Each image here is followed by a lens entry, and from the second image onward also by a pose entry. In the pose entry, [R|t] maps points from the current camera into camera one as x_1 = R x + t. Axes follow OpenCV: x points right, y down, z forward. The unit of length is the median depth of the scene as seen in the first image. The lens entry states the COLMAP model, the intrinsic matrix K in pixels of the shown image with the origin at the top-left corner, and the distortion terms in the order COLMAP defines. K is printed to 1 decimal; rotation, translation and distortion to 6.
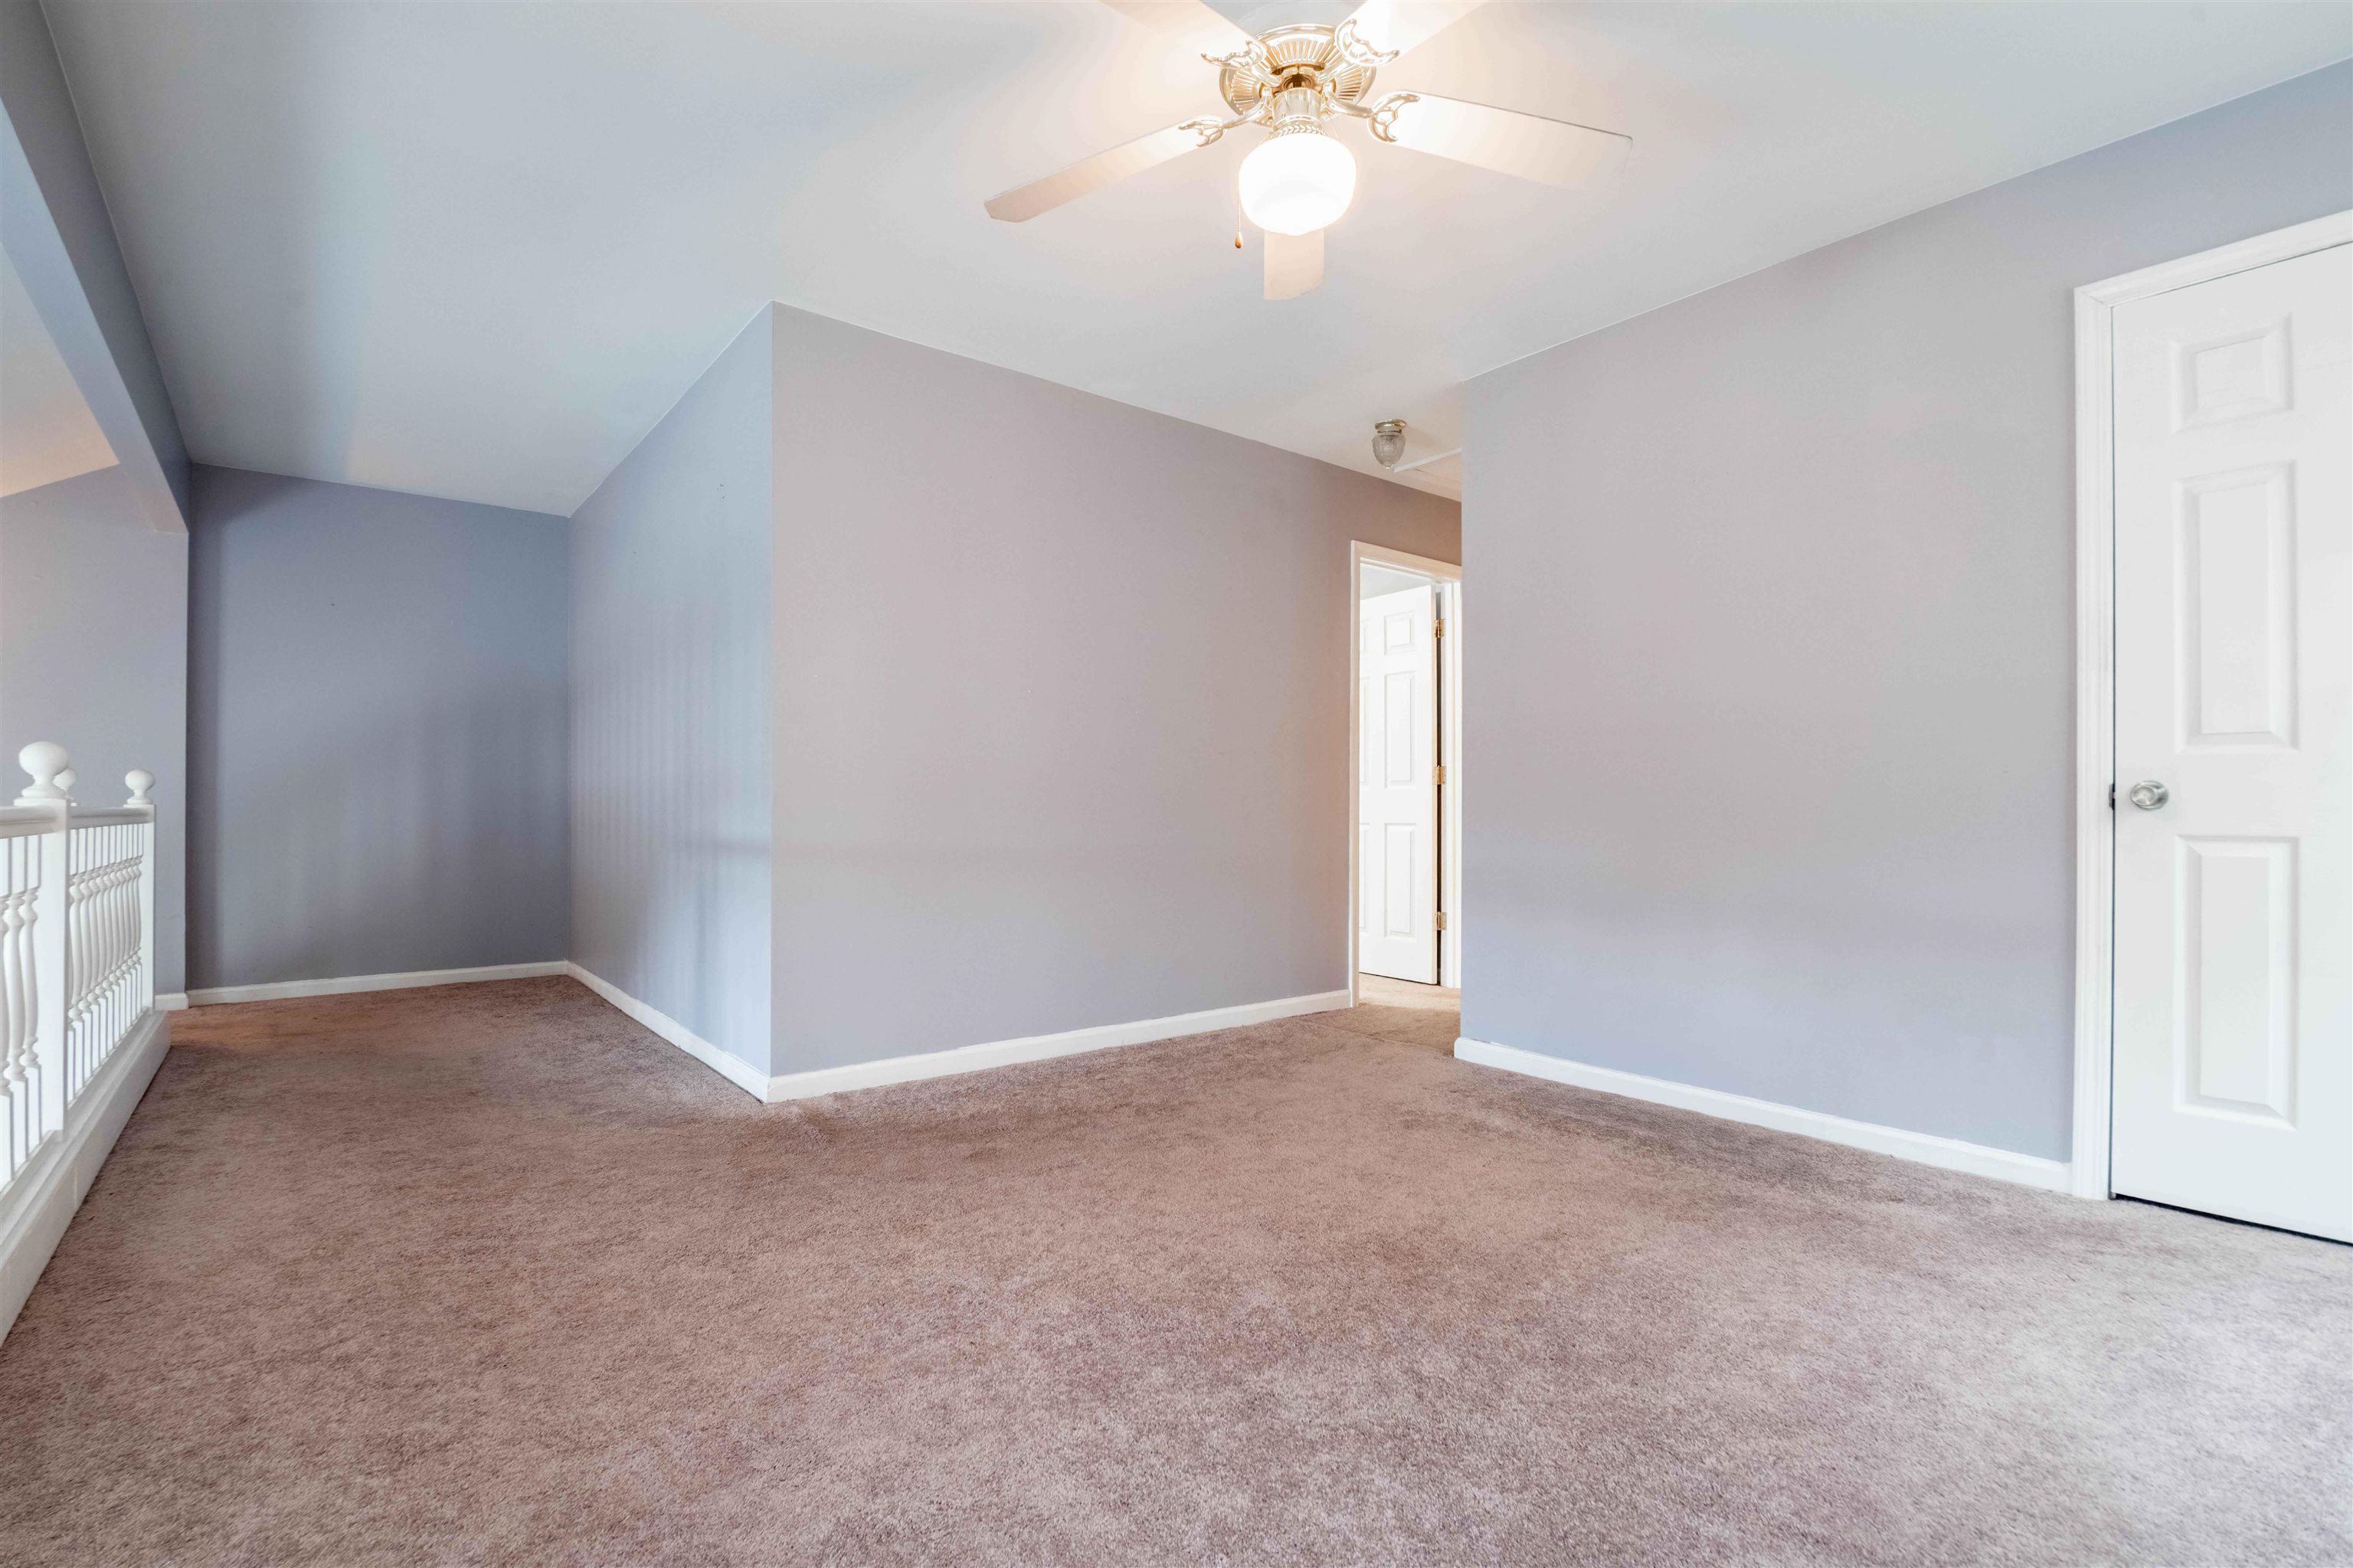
lens RADIAL K [[1051.5, 0, 1153.0], [0, 1051.5, 803.4], [0, 0, 1]] dist [0.001940, -0.011035]
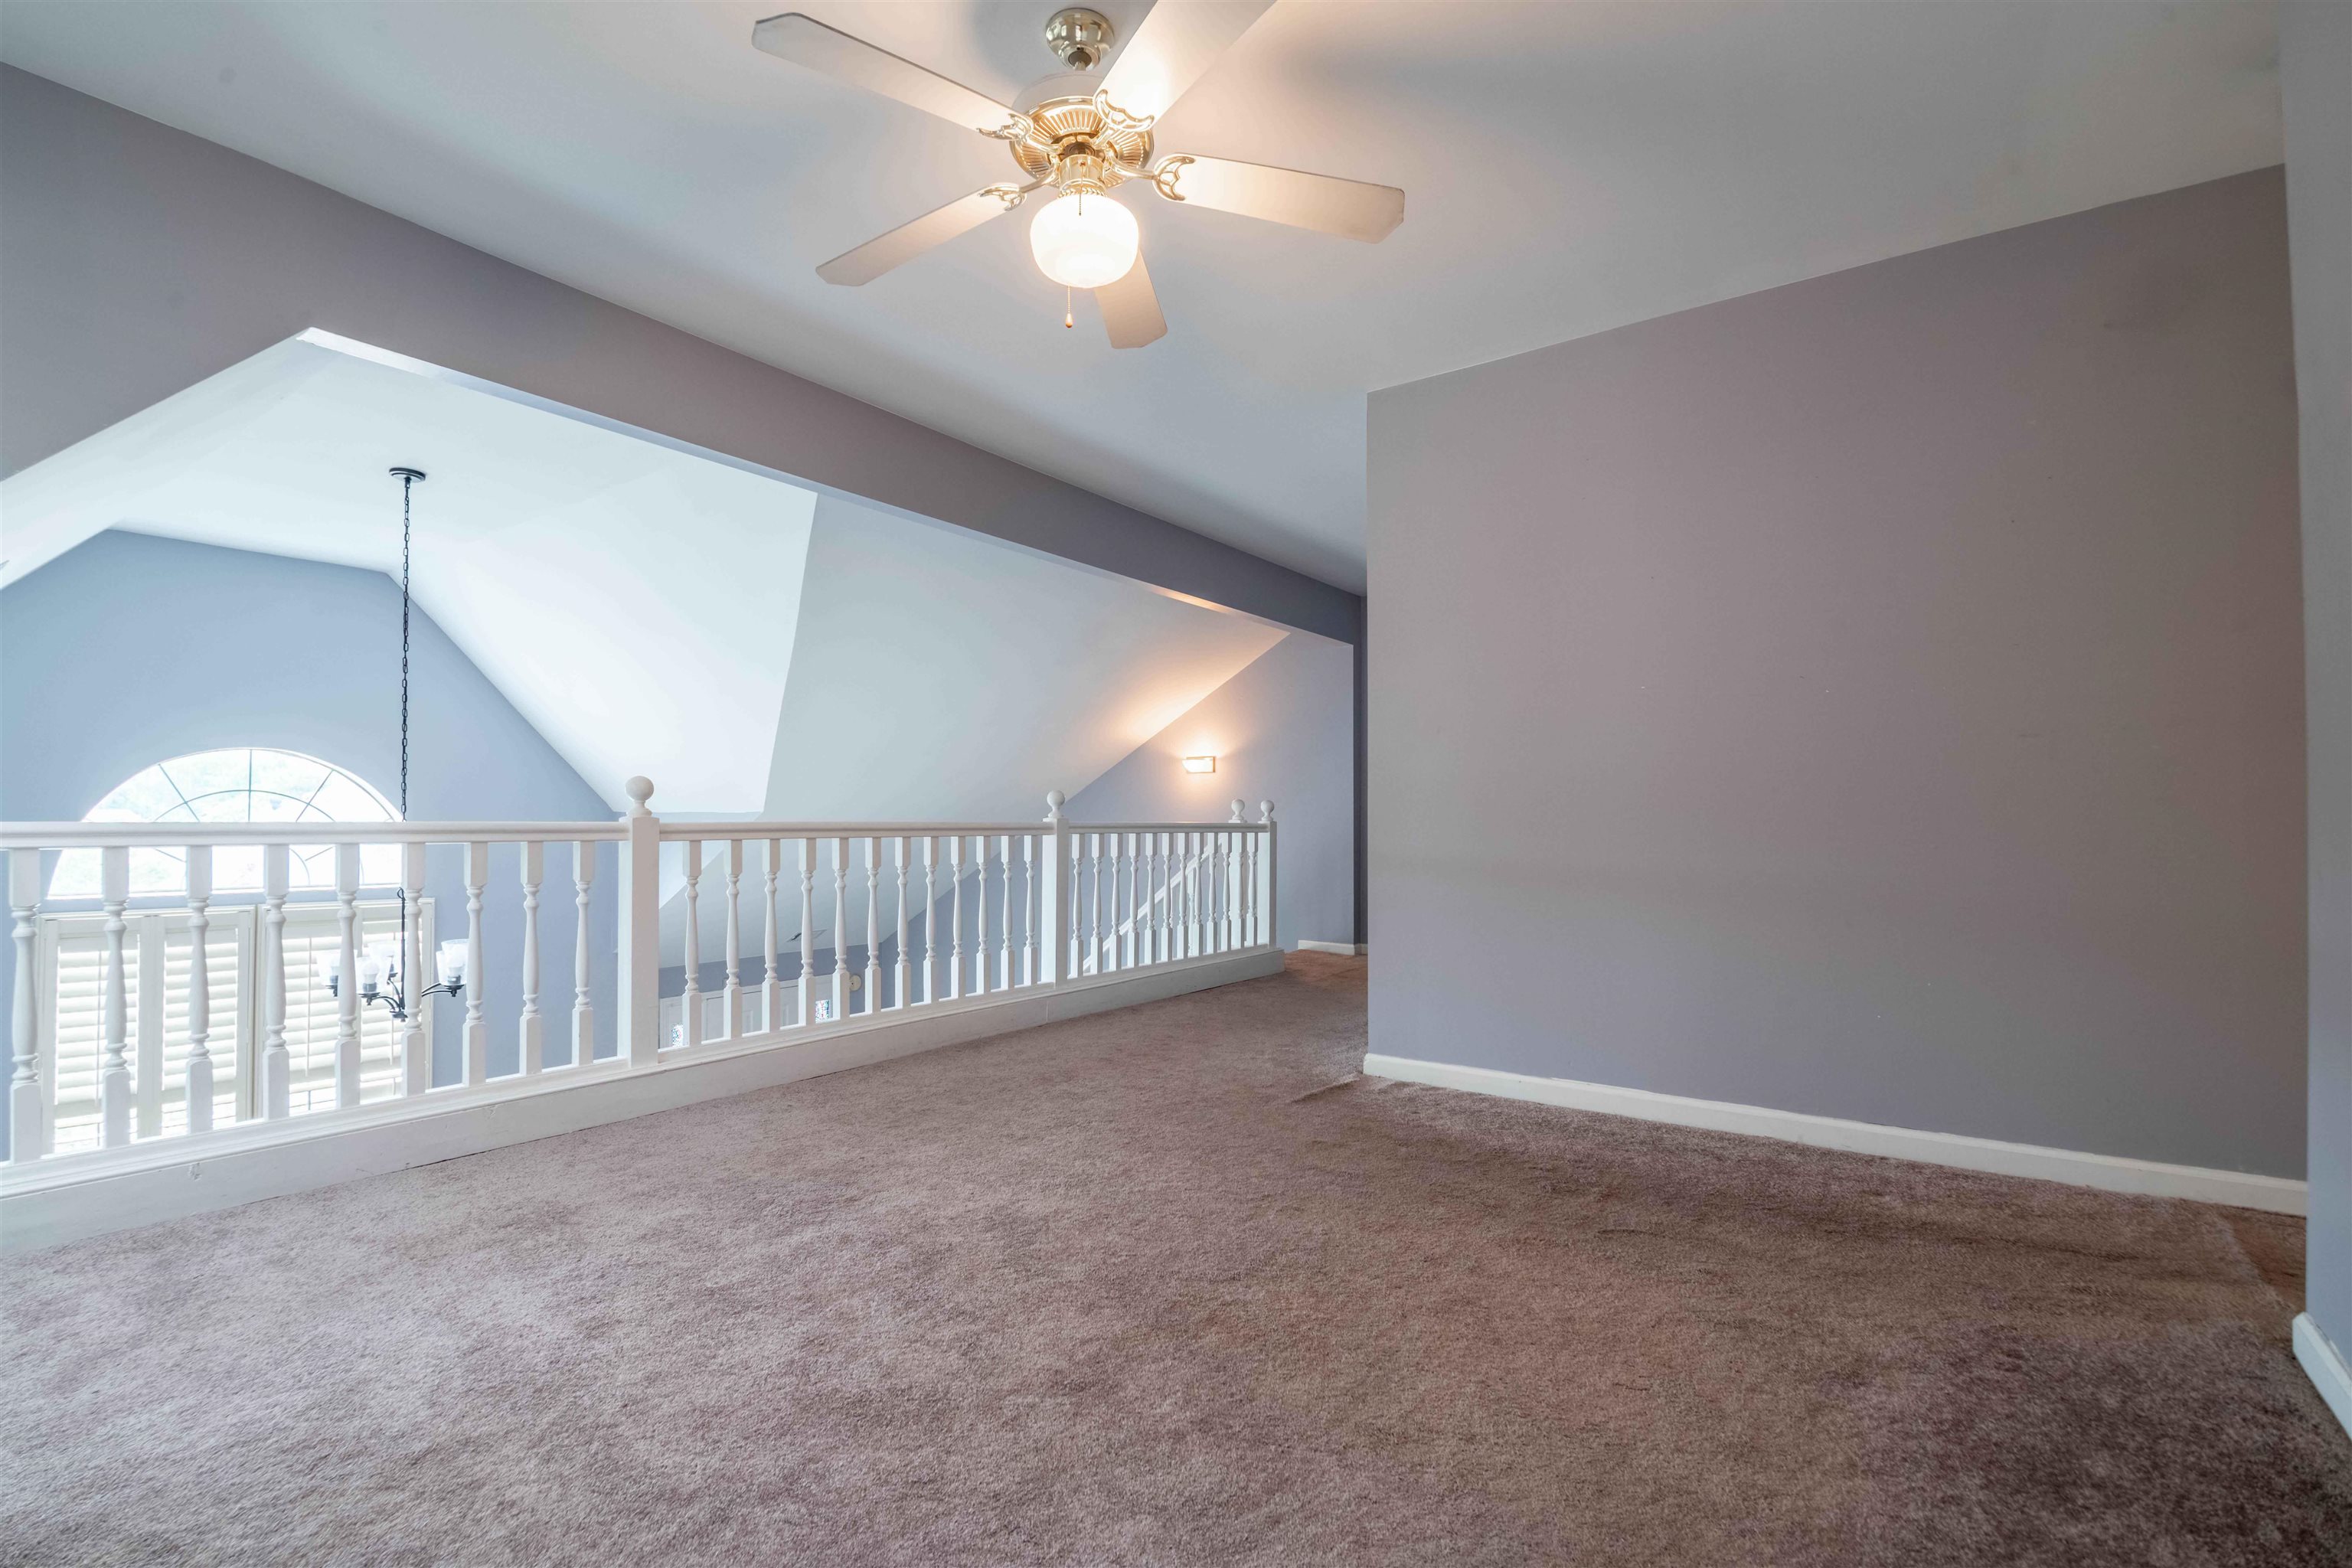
lens RADIAL K [[1051.1, 0, 1152.5], [0, 1051.1, 803.3], [0, 0, 1]] dist [0.001940, -0.011035]
pose [[0.261633, -0.020802, -0.964943, 1.070296], [0.007431, 0.999782, -0.019538, 0.007970], [0.965139, -0.002059, 0.261730, 0.709283]]
